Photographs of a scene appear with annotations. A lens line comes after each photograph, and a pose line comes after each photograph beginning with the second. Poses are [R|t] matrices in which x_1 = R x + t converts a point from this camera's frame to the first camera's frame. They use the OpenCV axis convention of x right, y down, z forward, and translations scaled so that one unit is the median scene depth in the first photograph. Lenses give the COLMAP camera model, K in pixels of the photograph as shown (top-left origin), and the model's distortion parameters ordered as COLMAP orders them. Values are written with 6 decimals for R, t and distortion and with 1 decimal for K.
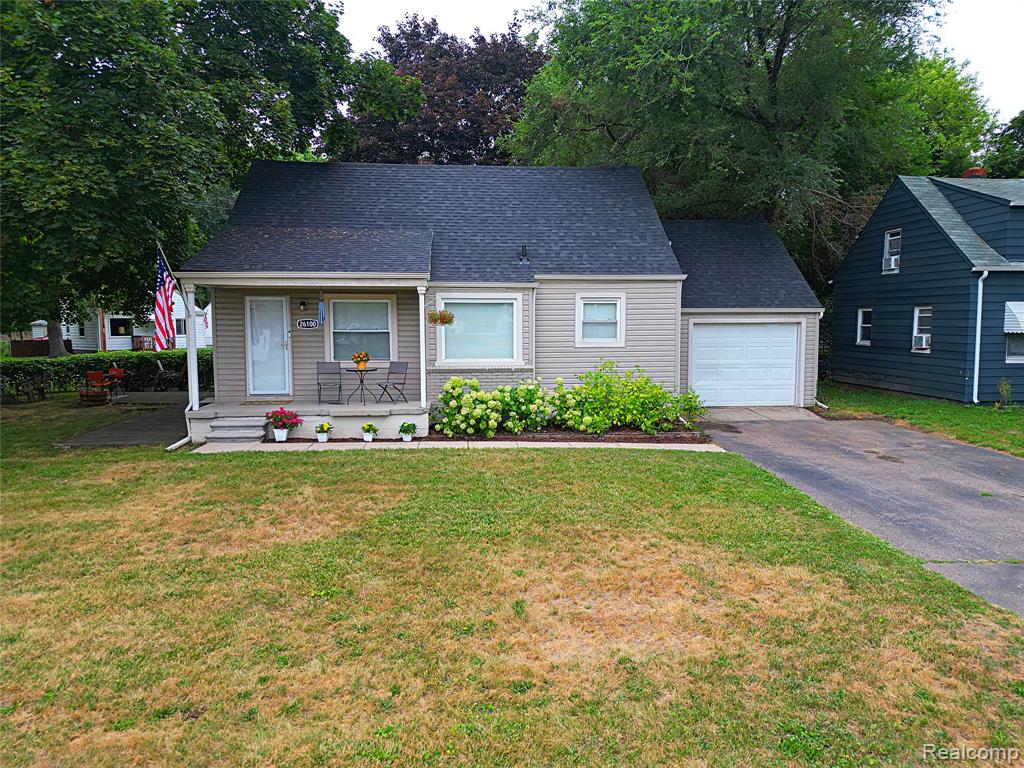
lens RADIAL K [[717.1, 0, 512.9], [0, 717.1, 383.2], [0, 0, 1]] dist [0.093552, -0.097887]
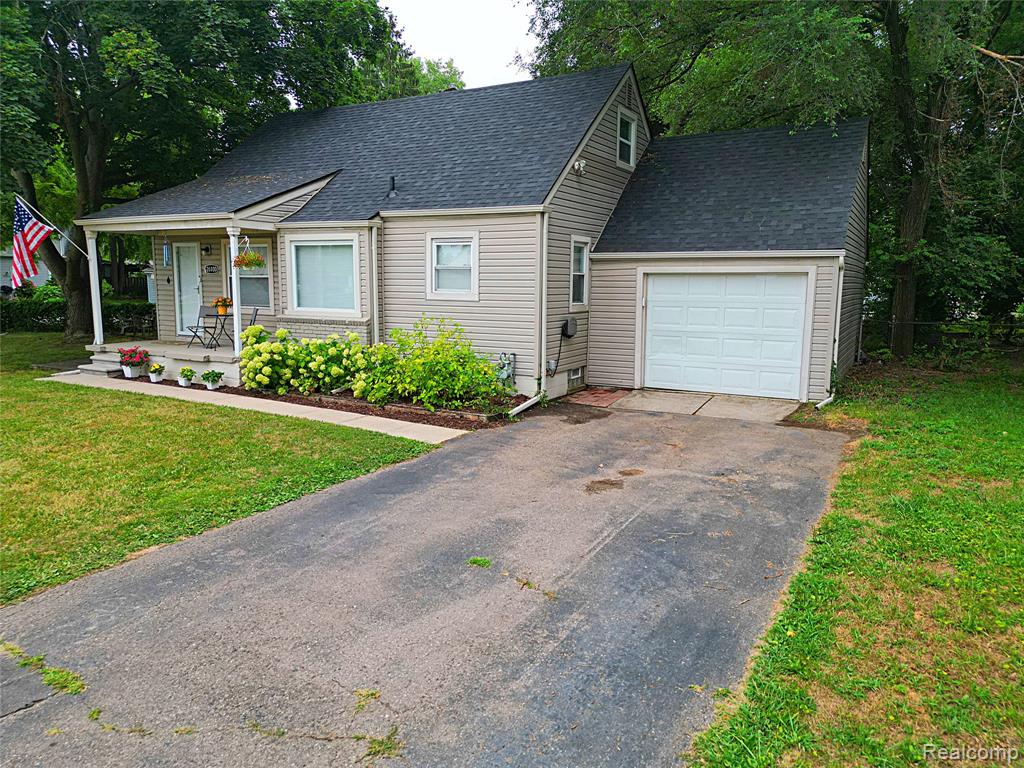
lens RADIAL K [[717.1, 0, 512.9], [0, 717.1, 383.2], [0, 0, 1]] dist [0.093552, -0.097887]
pose [[0.826497, 0.088492, -0.555943, 0.641411], [-0.059482, 0.995767, 0.070072, -0.017814], [0.559790, -0.024846, 0.828262, 0.367252]]
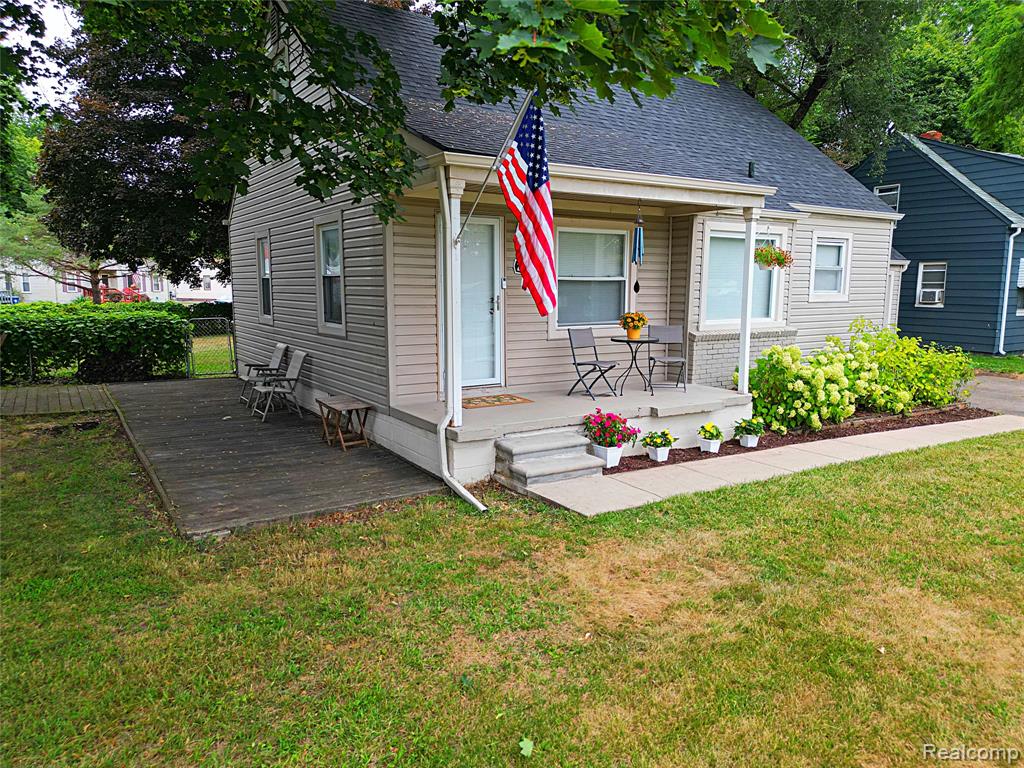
lens RADIAL K [[717.1, 0, 512.9], [0, 717.1, 383.2], [0, 0, 1]] dist [0.093552, -0.097887]
pose [[0.882642, -0.056205, 0.466674, -0.562612], [0.030472, 0.997579, 0.062513, -0.021891], [-0.469058, -0.040957, 0.882217, 0.457576]]
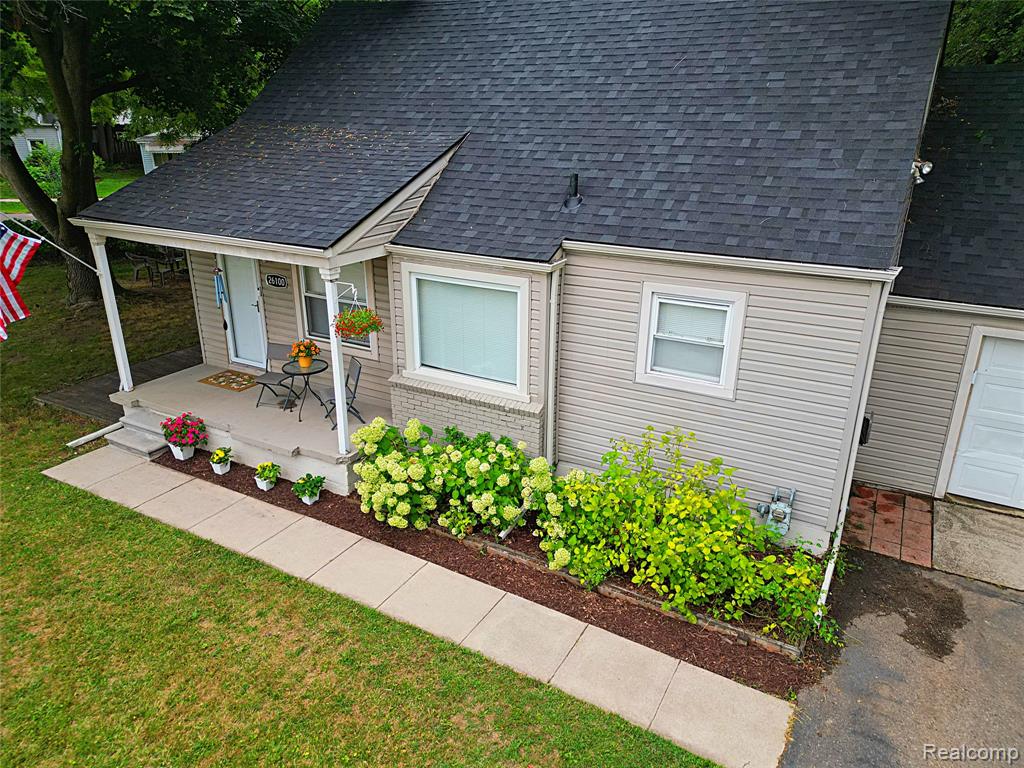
lens RADIAL K [[715.8, 0, 513.0], [0, 715.8, 379.6], [0, 0, 1]] dist [0.087809, -0.098800]
pose [[0.826163, 0.204678, -0.524939, 0.291384], [-0.053348, 0.955914, 0.288759, -0.200473], [0.560900, -0.210558, 0.800660, 0.526054]]
